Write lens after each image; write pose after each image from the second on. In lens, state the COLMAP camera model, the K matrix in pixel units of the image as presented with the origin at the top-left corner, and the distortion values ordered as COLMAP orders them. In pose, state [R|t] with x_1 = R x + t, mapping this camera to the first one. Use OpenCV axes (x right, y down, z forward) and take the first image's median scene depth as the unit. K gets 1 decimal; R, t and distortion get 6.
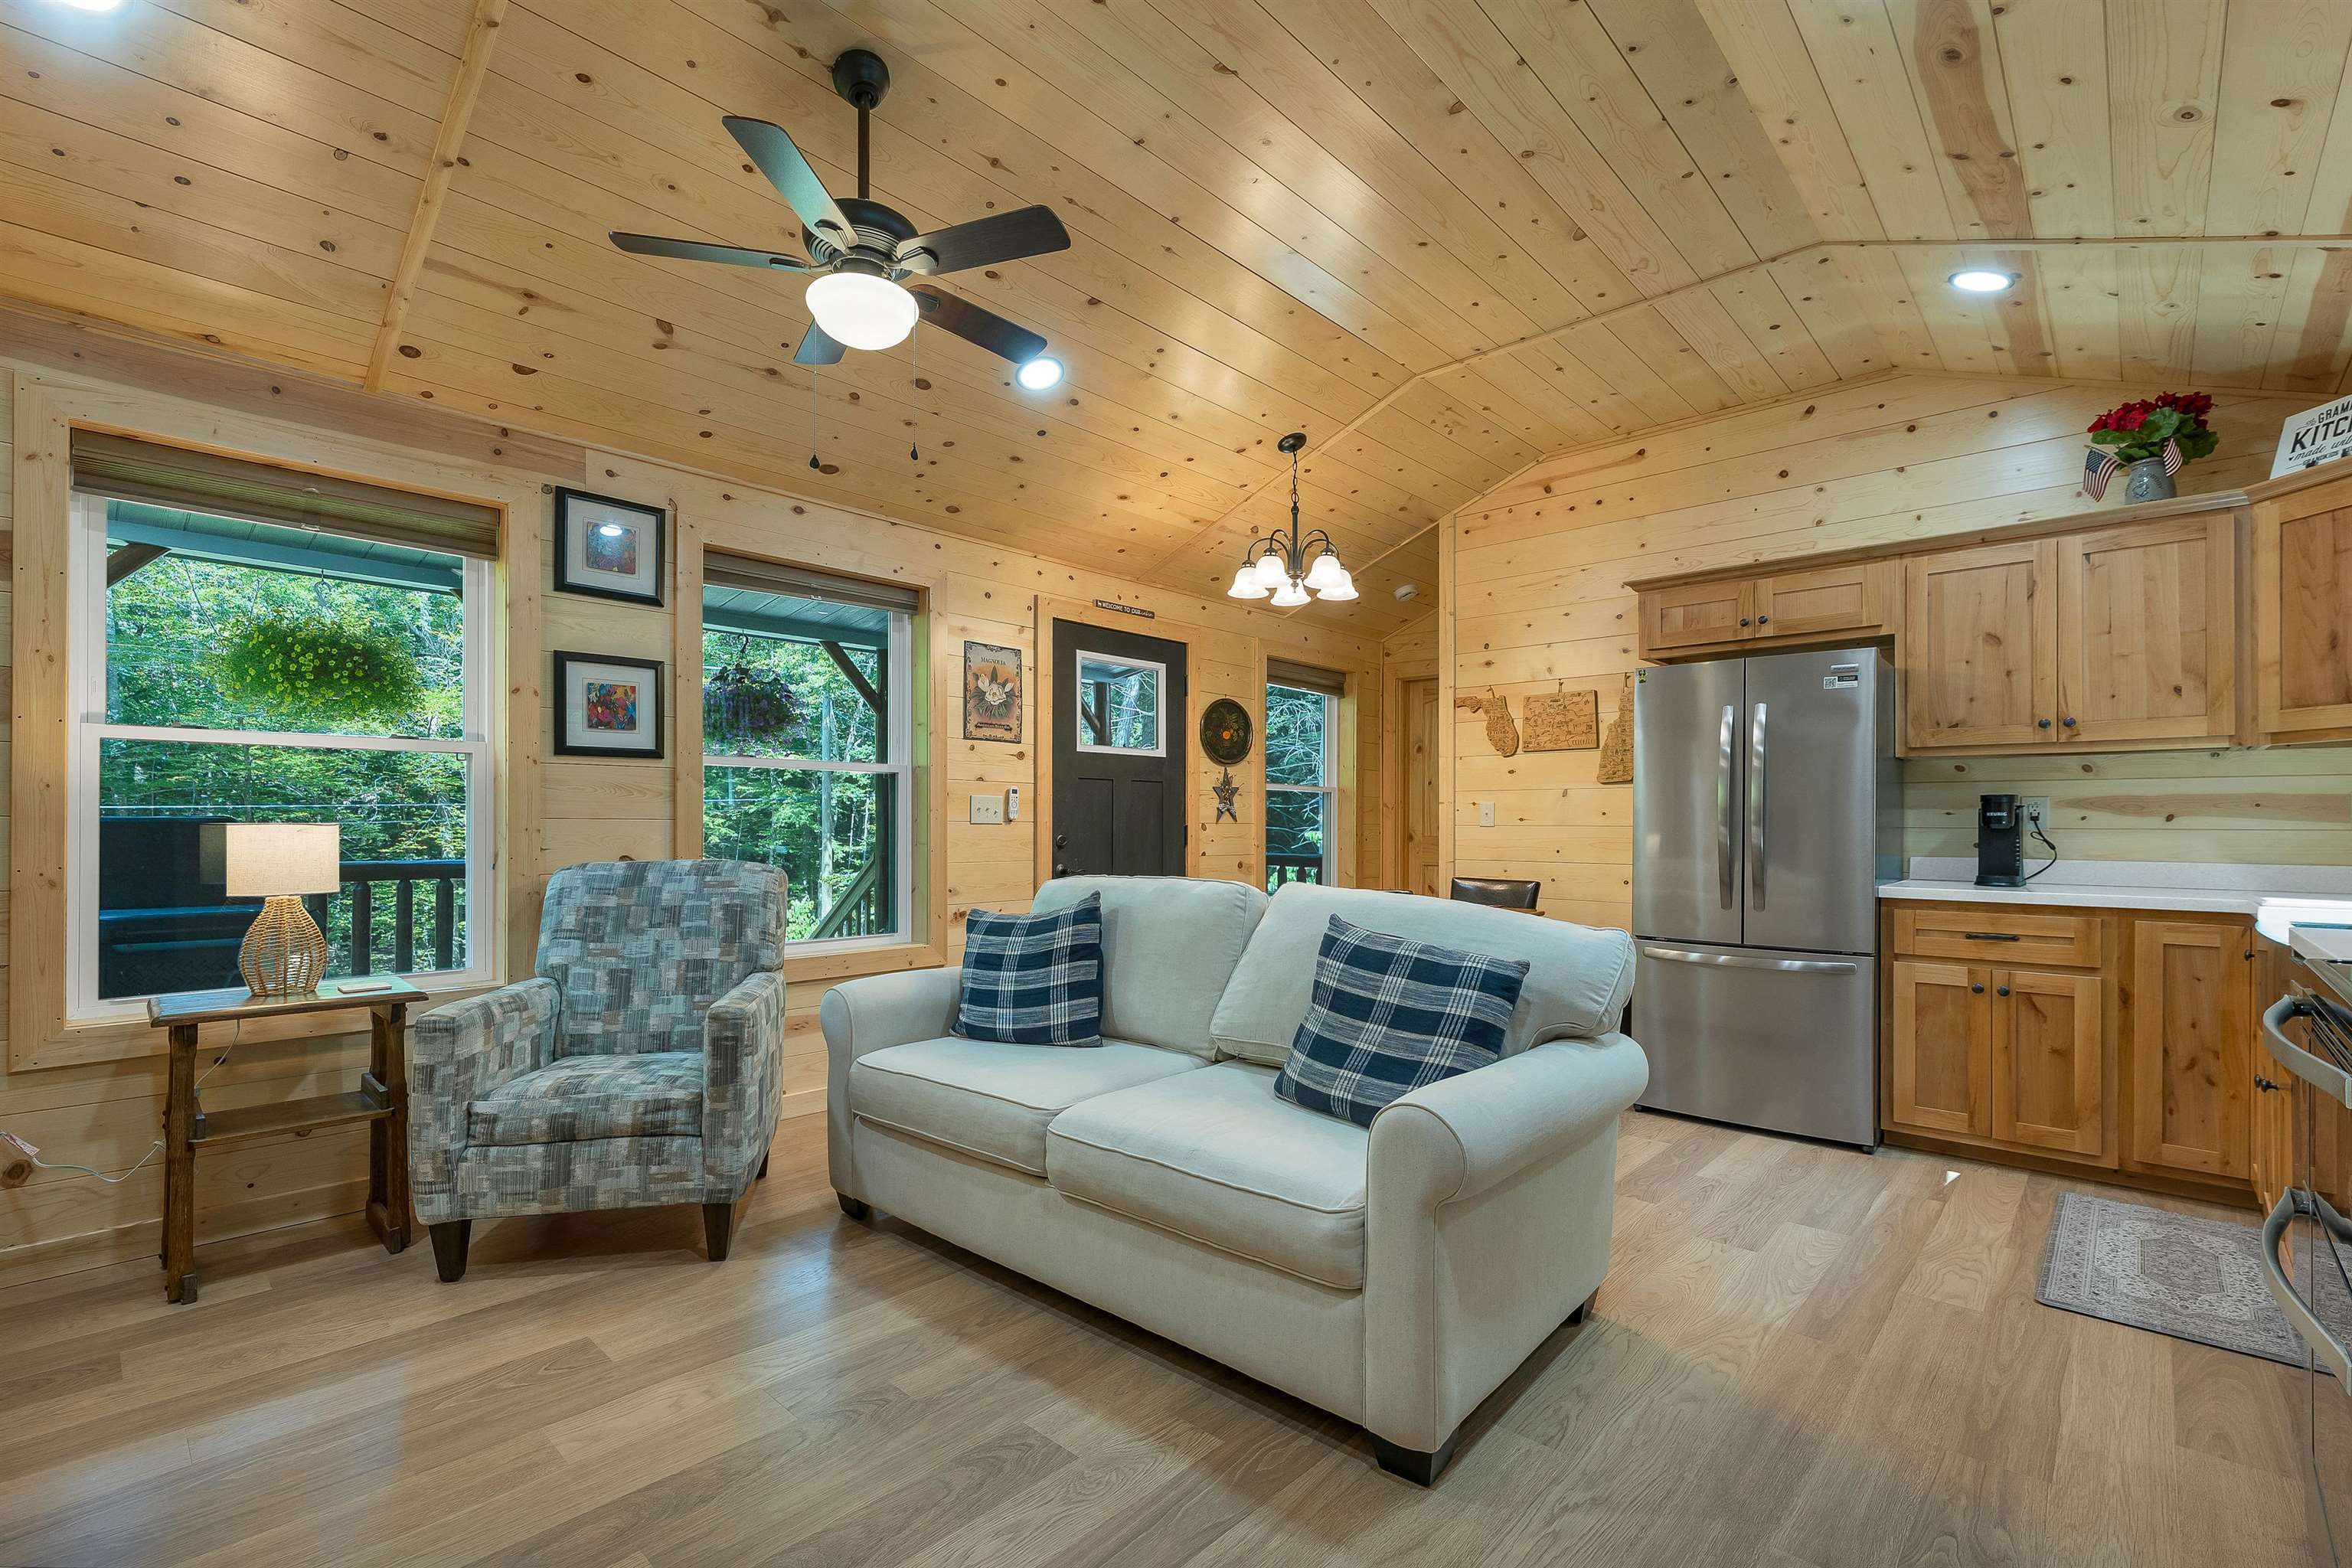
lens RADIAL K [[1039.1, 0, 1181.8], [0, 1039.1, 818.9], [0, 0, 1]] dist [0.001249, -0.000578]
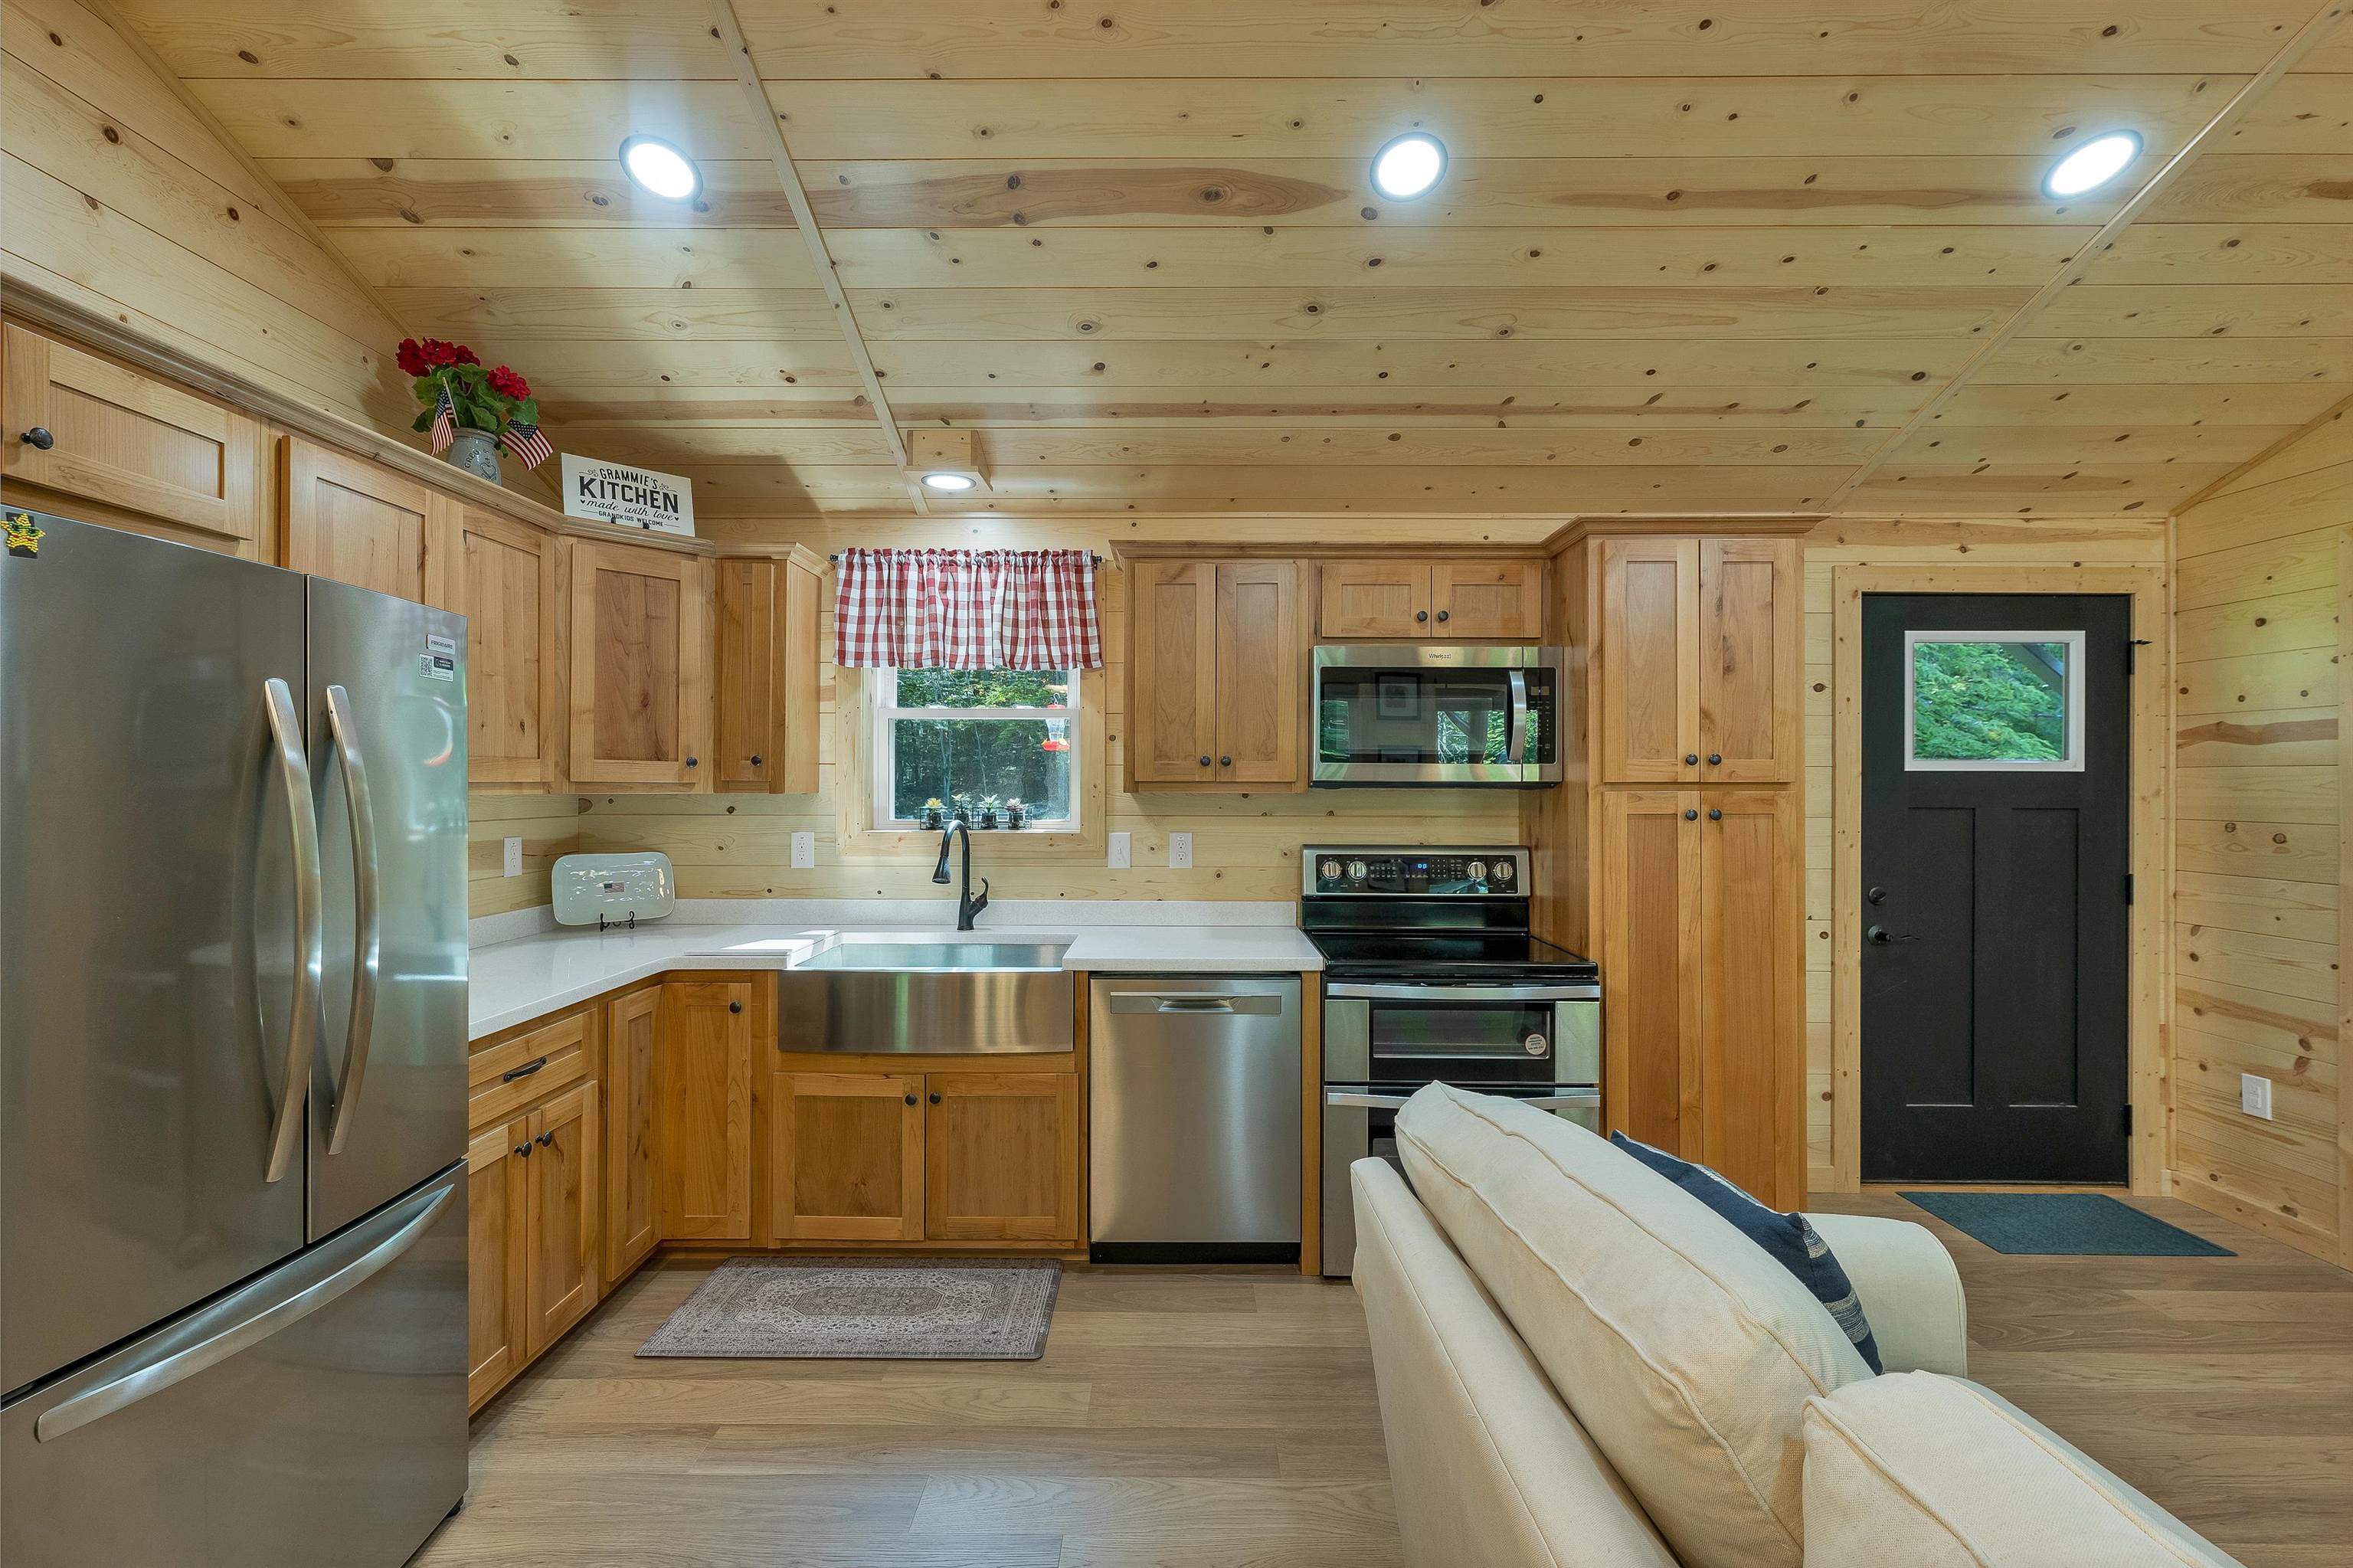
lens RADIAL K [[995.6, 0, 1174.0], [0, 995.6, 783.1], [0, 0, 1]] dist [0.001380, -0.000376]
pose [[-0.672449, -0.006413, 0.740116, -0.001366], [-0.010061, 0.999949, -0.000477, -0.081255], [-0.740075, -0.007767, -0.672479, 1.137052]]
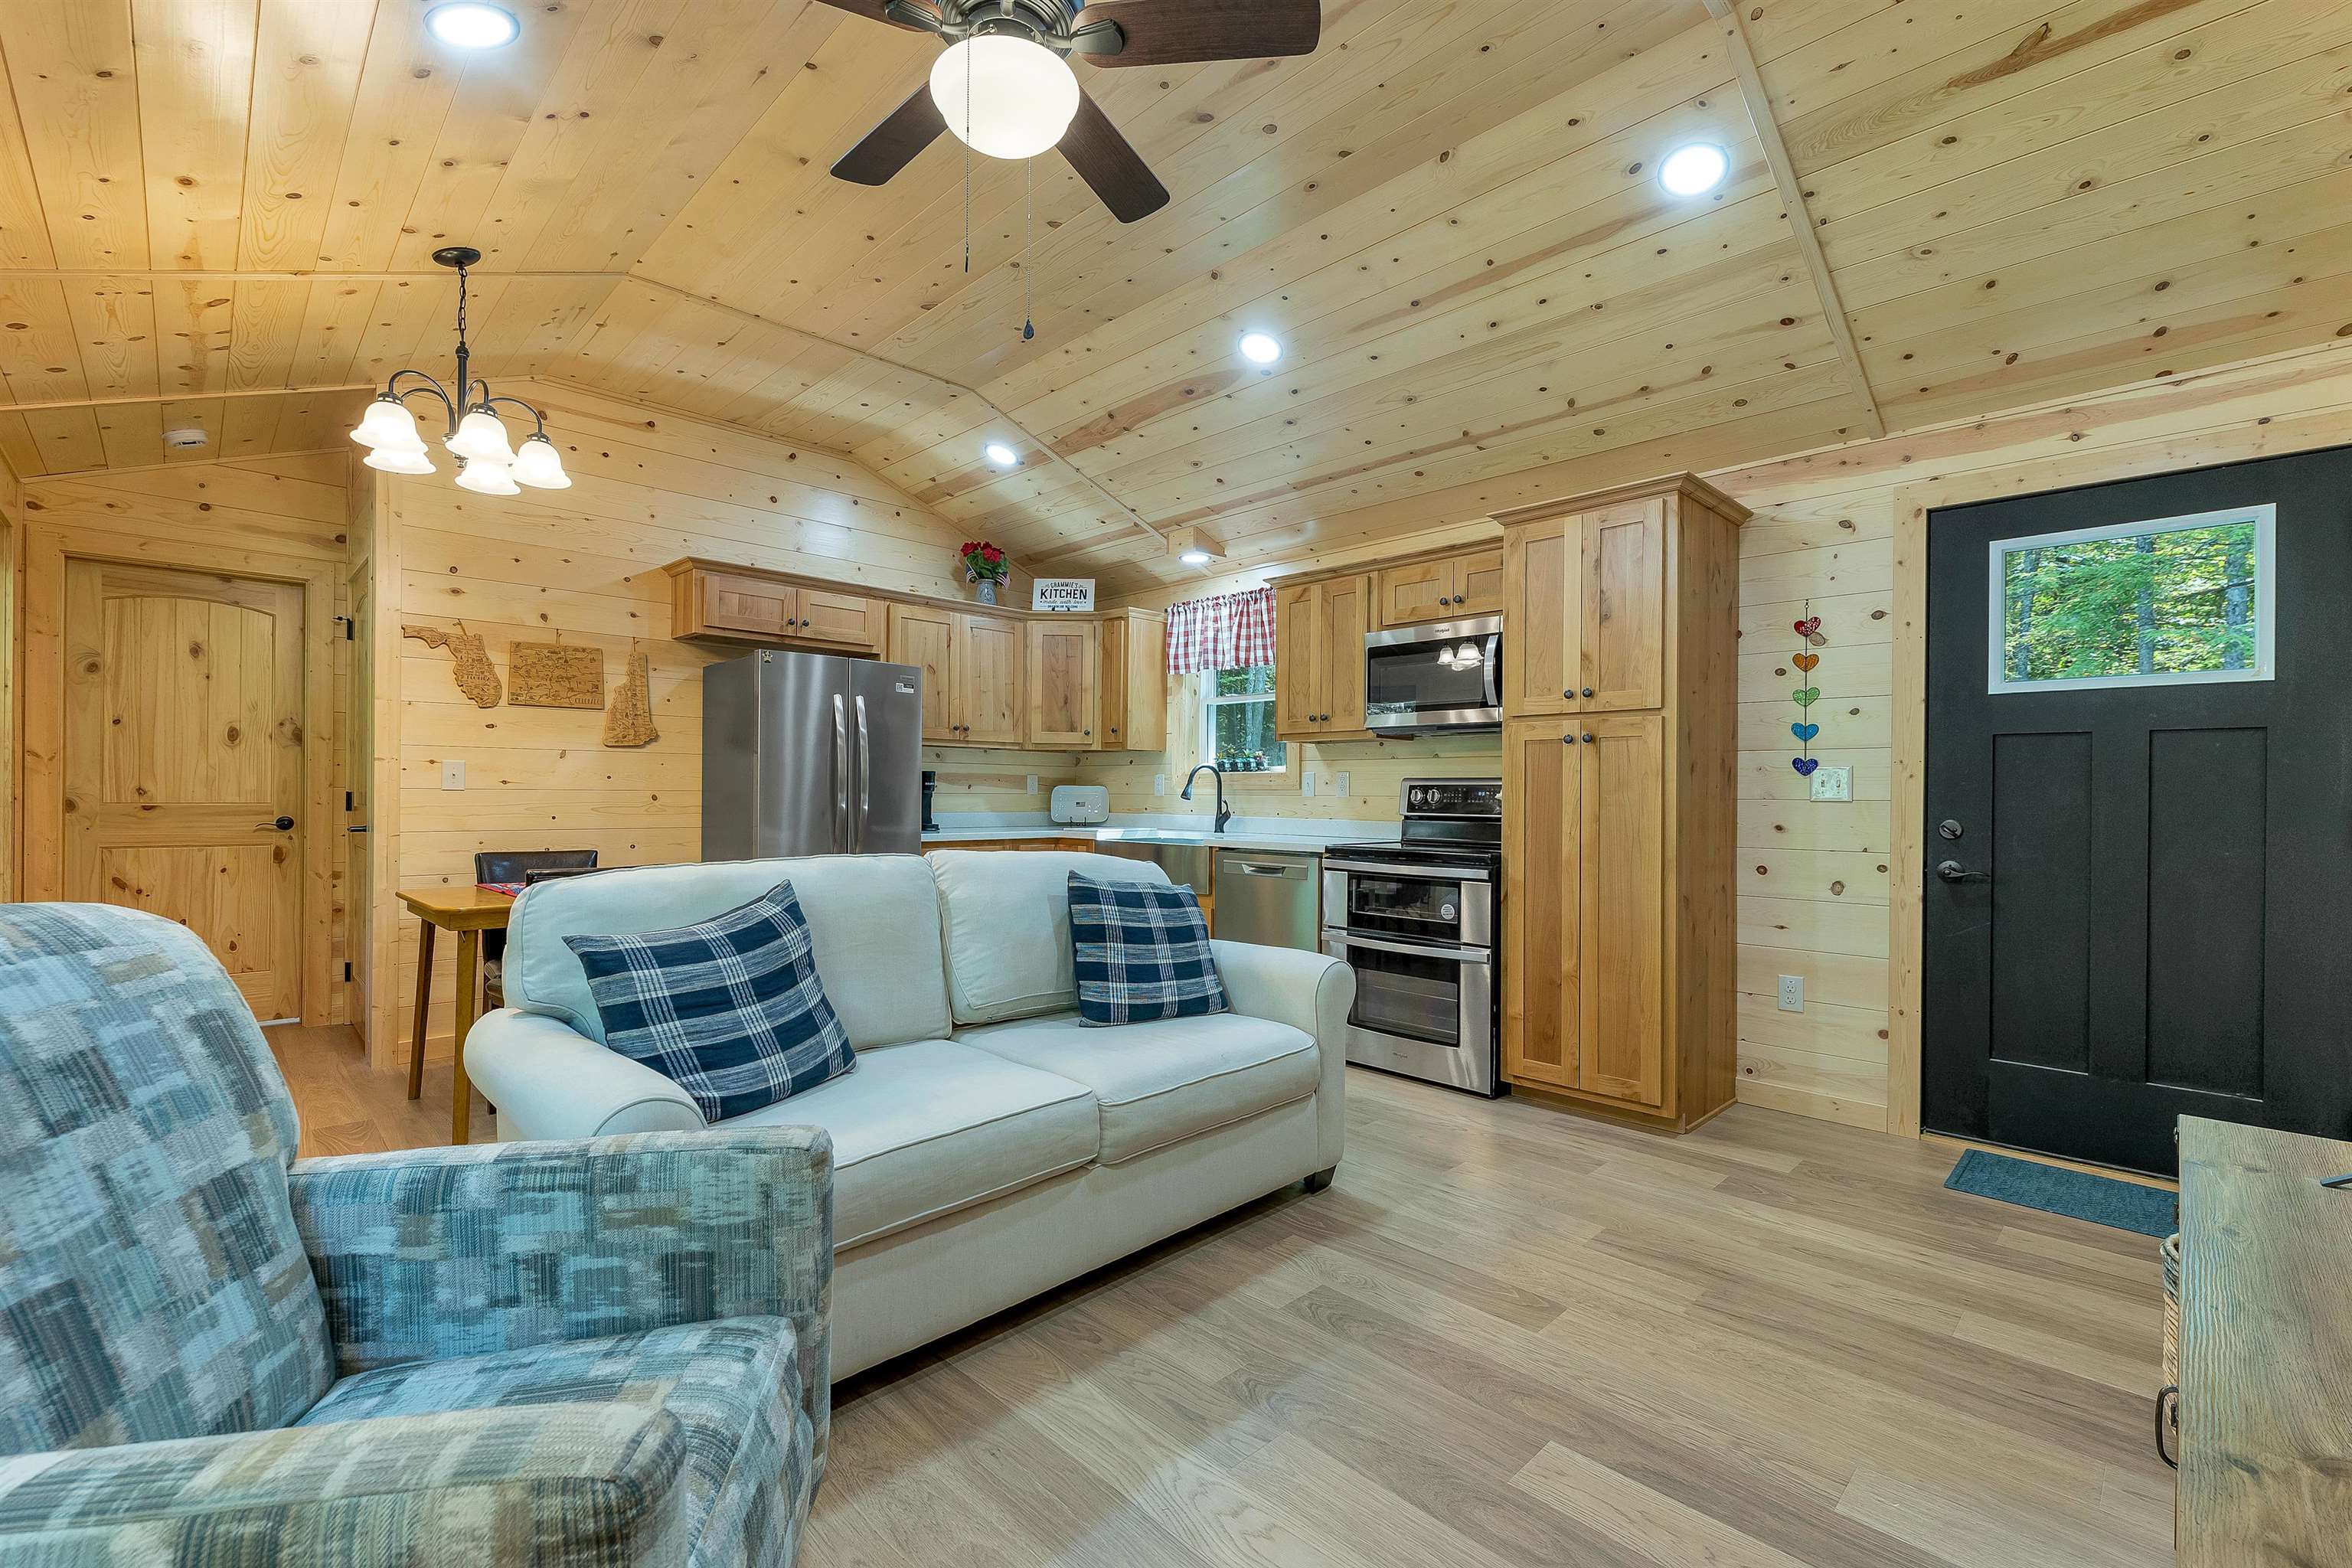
lens RADIAL K [[1005.4, 0, 1176.0], [0, 1005.4, 795.1], [0, 0, 1]] dist [0.000955, -0.000197]
pose [[0.050185, -0.005504, 0.998725, -0.735764], [-0.013517, 0.999889, 0.006190, -0.002212], [-0.998648, -0.013810, 0.050105, 0.609166]]
